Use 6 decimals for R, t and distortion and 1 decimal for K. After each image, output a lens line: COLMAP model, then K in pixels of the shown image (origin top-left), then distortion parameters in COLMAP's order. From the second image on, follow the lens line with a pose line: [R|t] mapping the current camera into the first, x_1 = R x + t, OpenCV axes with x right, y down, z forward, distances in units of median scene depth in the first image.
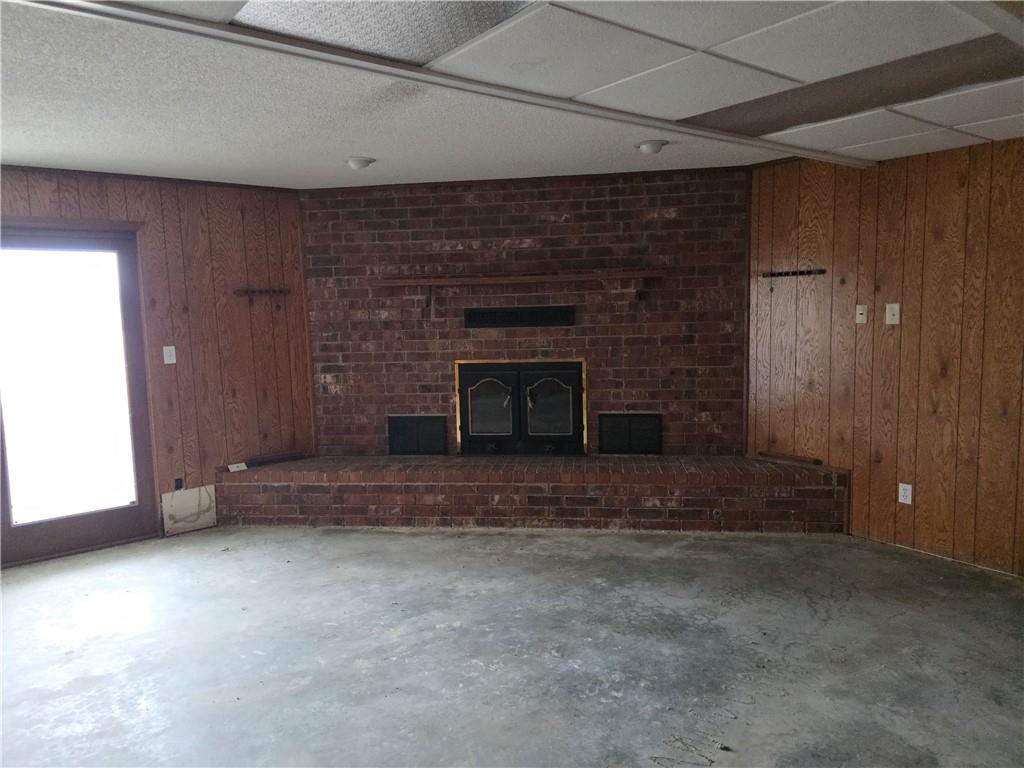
lens RADIAL K [[682.8, 0, 505.7], [0, 682.8, 370.9], [0, 0, 1]] dist [0.061819, -0.055086]
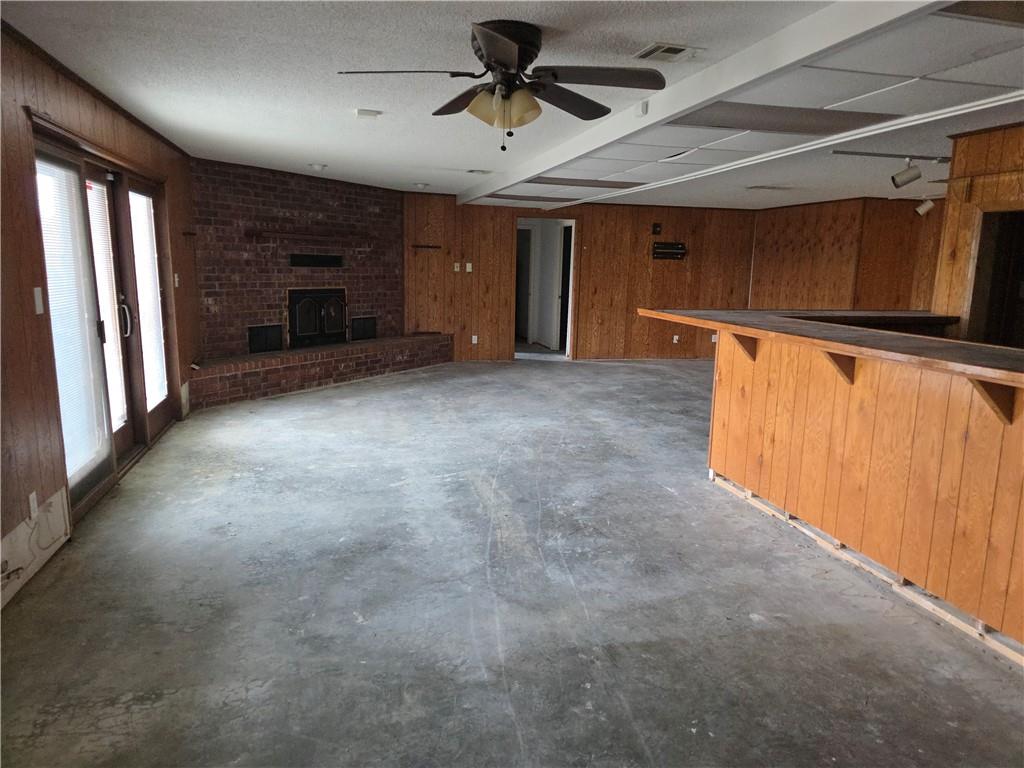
lens RADIAL K [[682.8, 0, 514.9], [0, 682.8, 368.1], [0, 0, 1]] dist [0.061819, -0.055086]
pose [[0.392462, -0.103113, 0.913970, -1.349360], [0.048207, 0.994636, 0.091514, 0.049784], [-0.918504, 0.008144, 0.395328, -0.092582]]
